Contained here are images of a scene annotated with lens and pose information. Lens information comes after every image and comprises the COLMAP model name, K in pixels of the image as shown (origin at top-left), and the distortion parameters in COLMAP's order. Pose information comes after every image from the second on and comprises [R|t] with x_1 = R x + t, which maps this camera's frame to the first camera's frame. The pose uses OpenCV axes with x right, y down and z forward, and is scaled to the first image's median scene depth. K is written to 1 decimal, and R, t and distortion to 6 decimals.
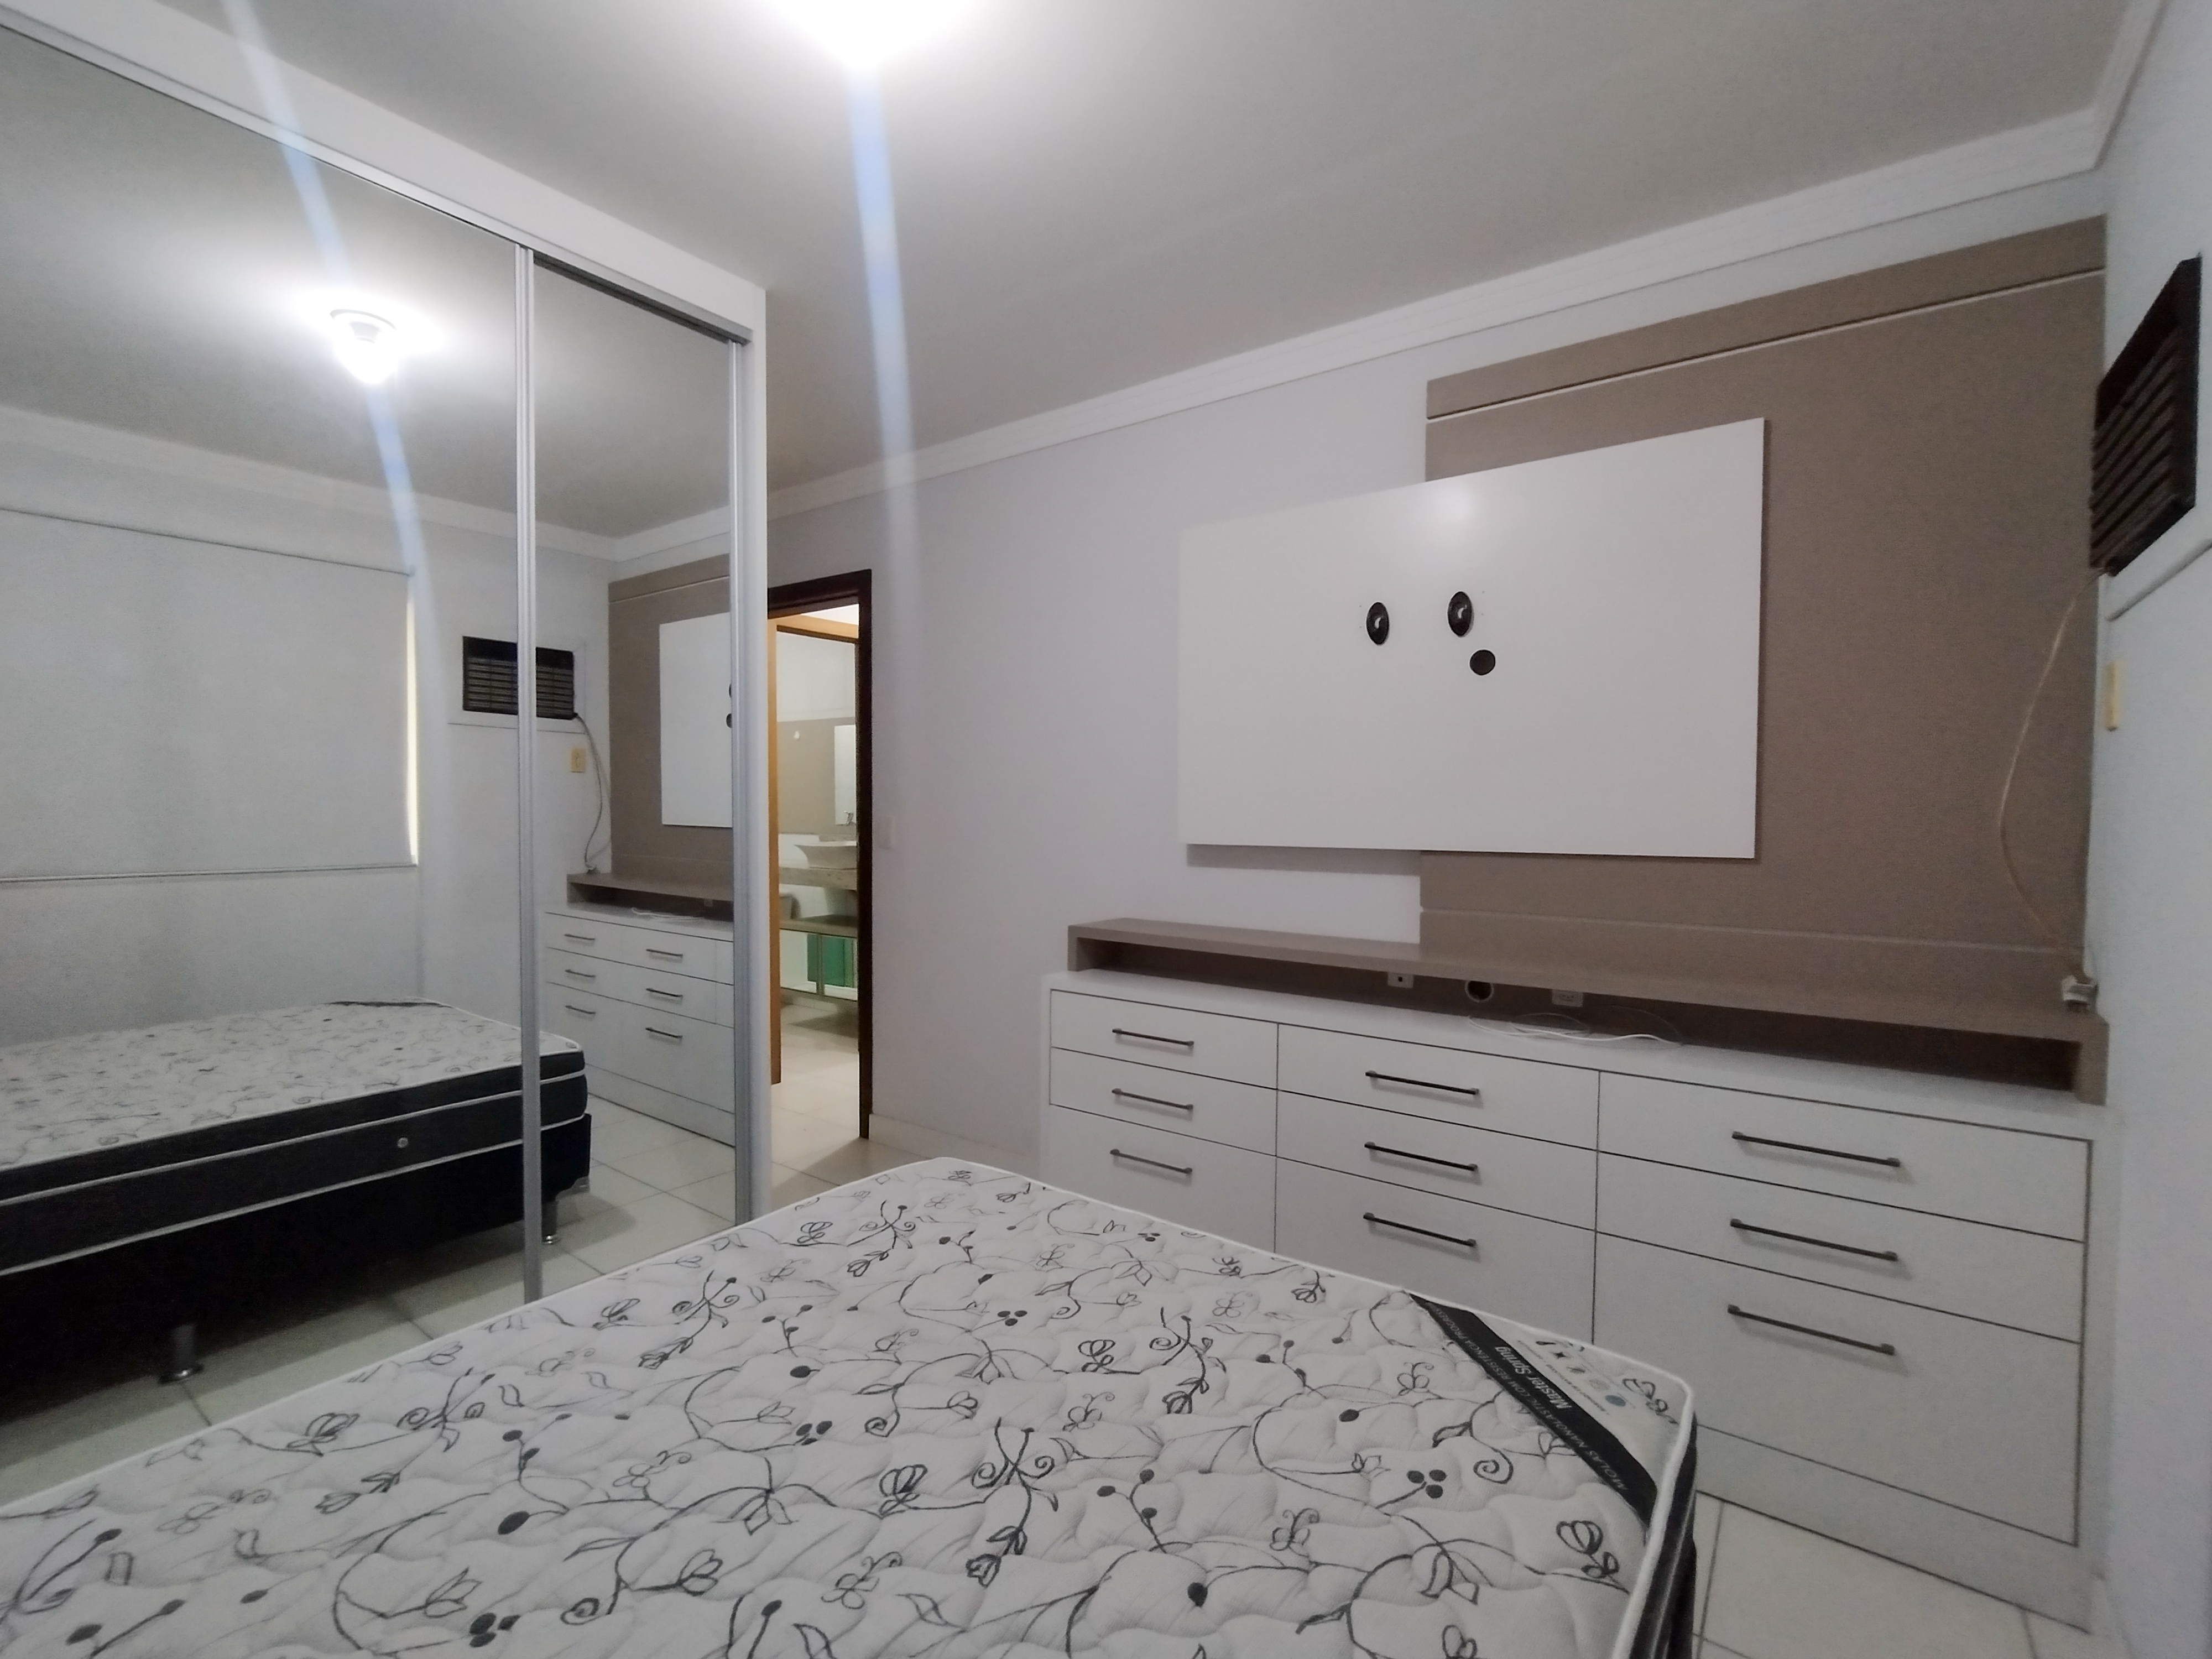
lens RADIAL K [[1008.6, 0, 1097.7], [0, 1008.6, 840.2], [0, 0, 1]] dist [0.000342, 0.000834]
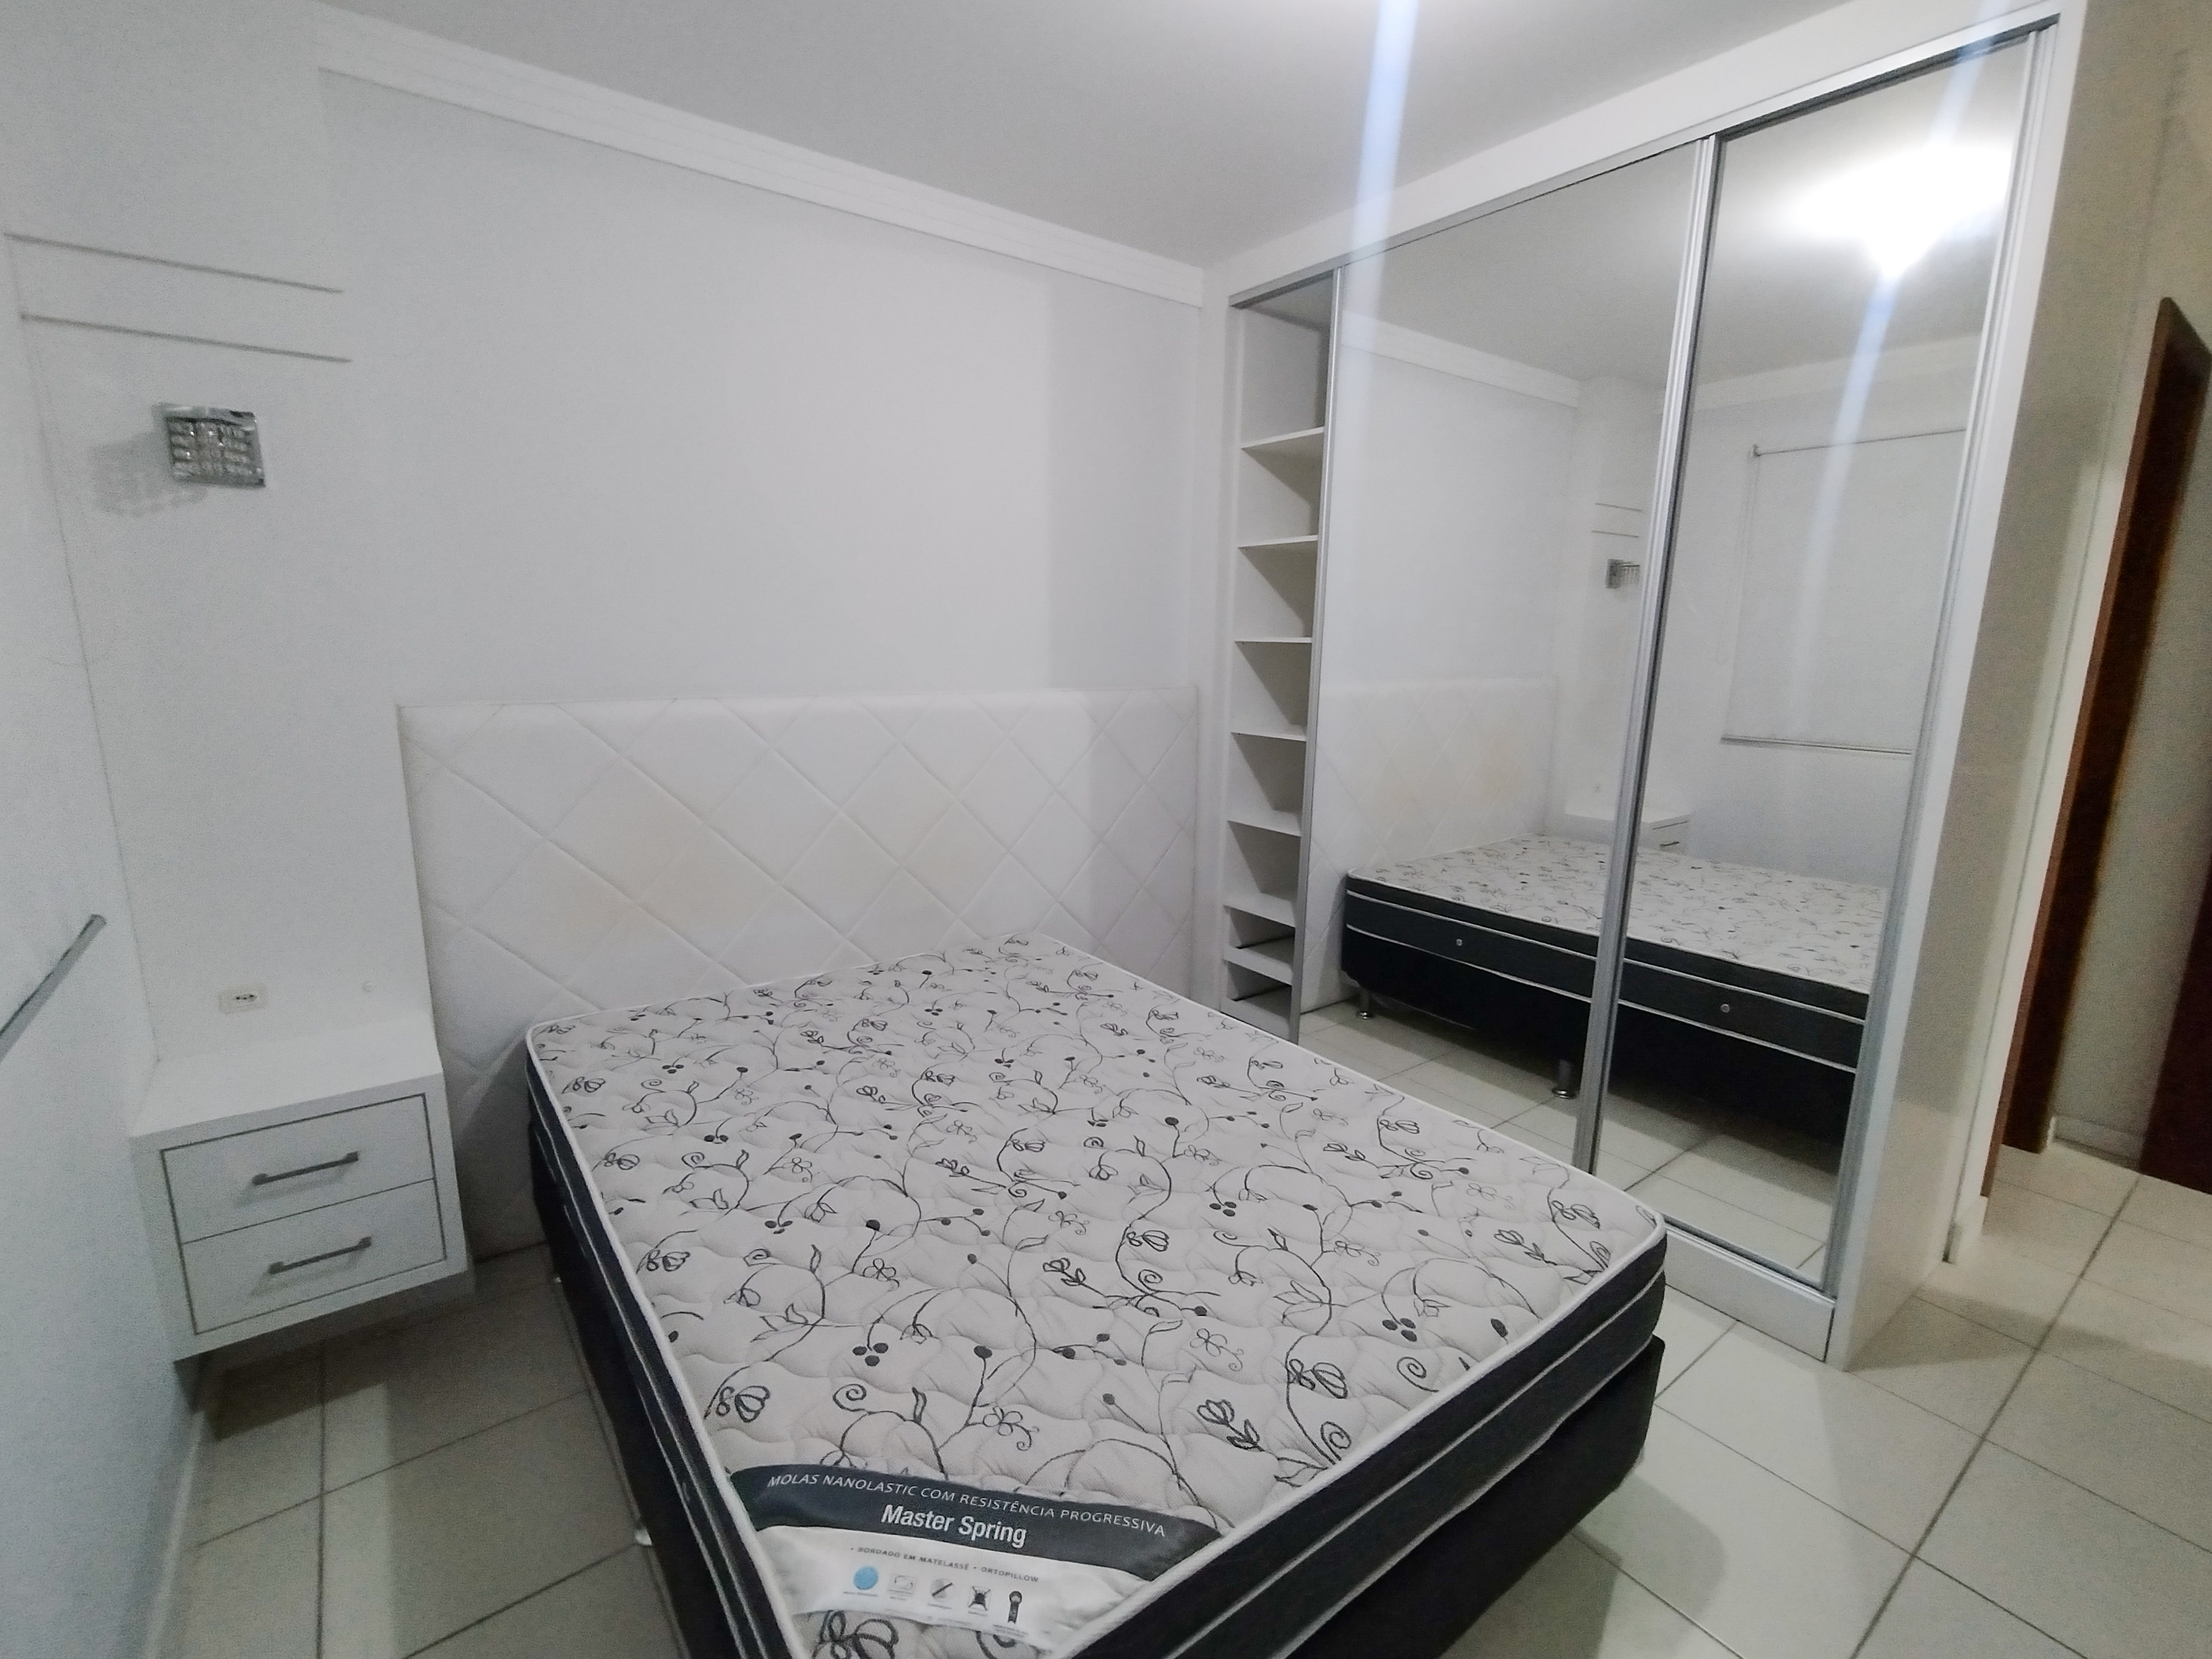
lens RADIAL K [[1002.2, 0, 1105.9], [0, 1002.2, 838.8], [0, 0, 1]] dist [-0.000758, -0.000170]
pose [[-0.276901, 0.192688, -0.941380, 0.783327], [-0.043226, 0.976198, 0.212529, -0.136231], [0.959926, 0.099541, -0.261982, 0.953673]]
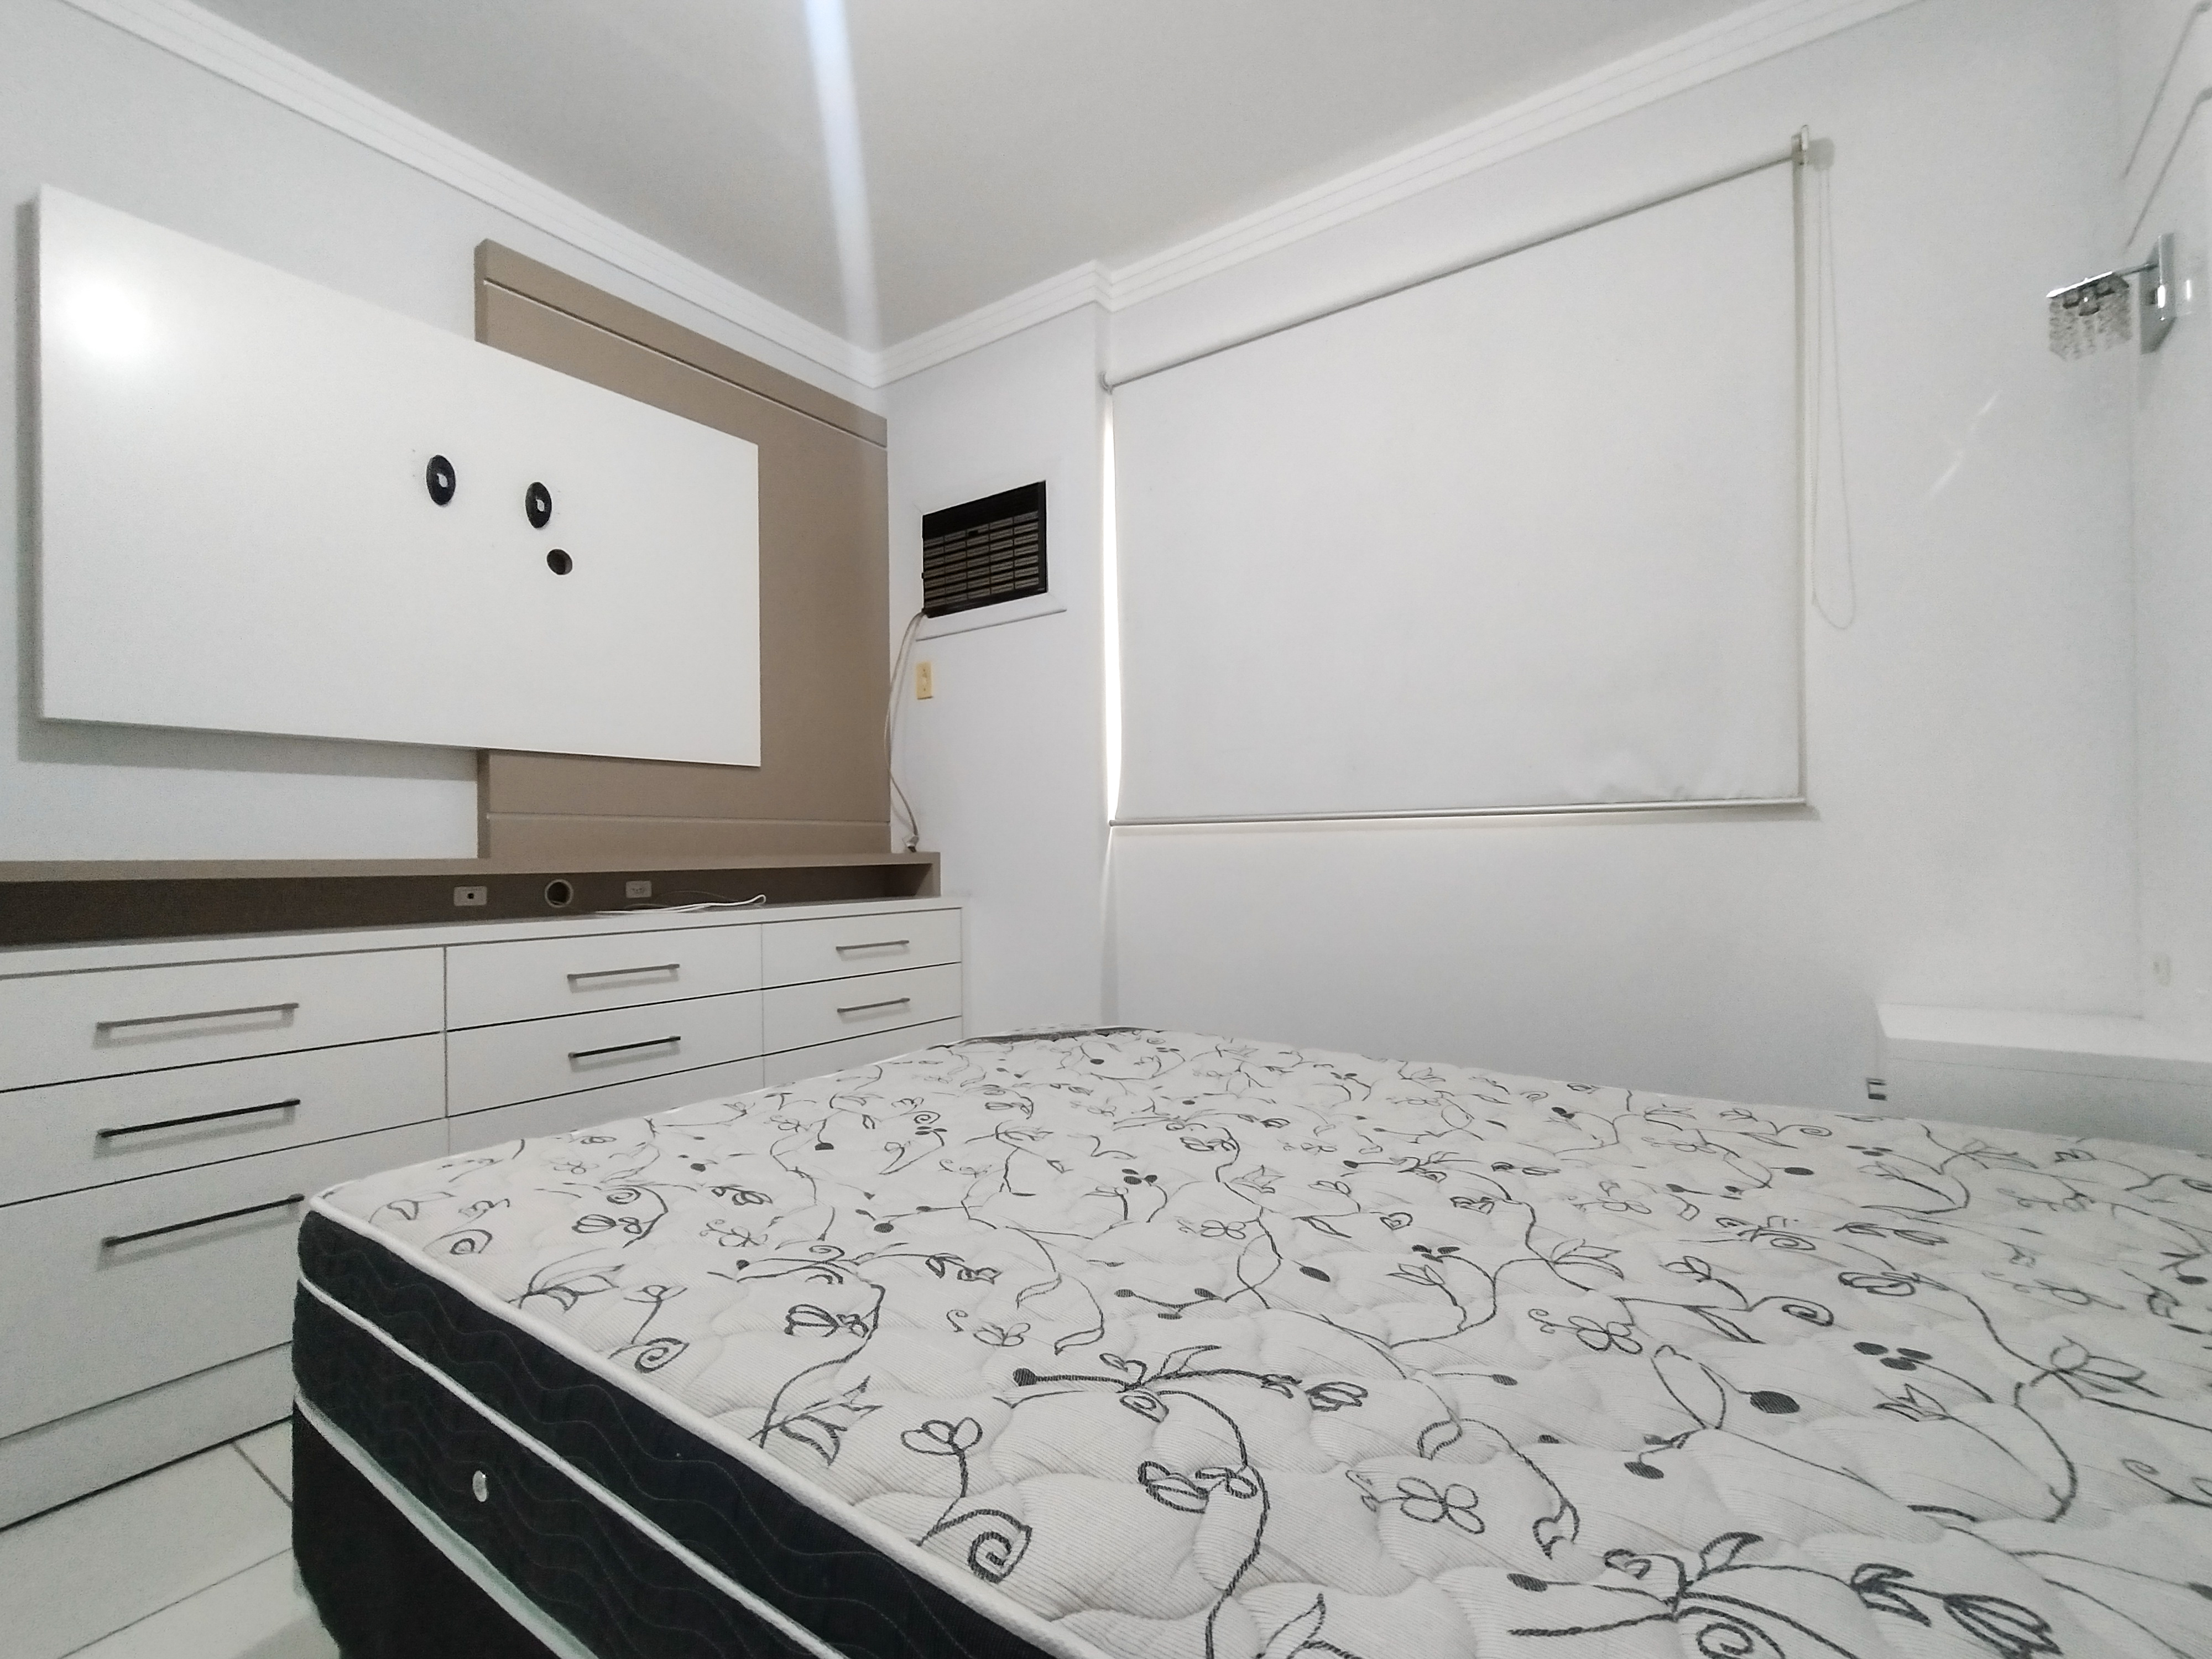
lens RADIAL K [[1008.6, 0, 1097.7], [0, 1008.6, 840.2], [0, 0, 1]] dist [0.000342, 0.000834]
pose [[-0.011296, 0.006294, 0.999916, -0.878587], [0.041612, 0.999117, -0.005819, 0.177839], [-0.999070, 0.041542, -0.011548, 0.712516]]
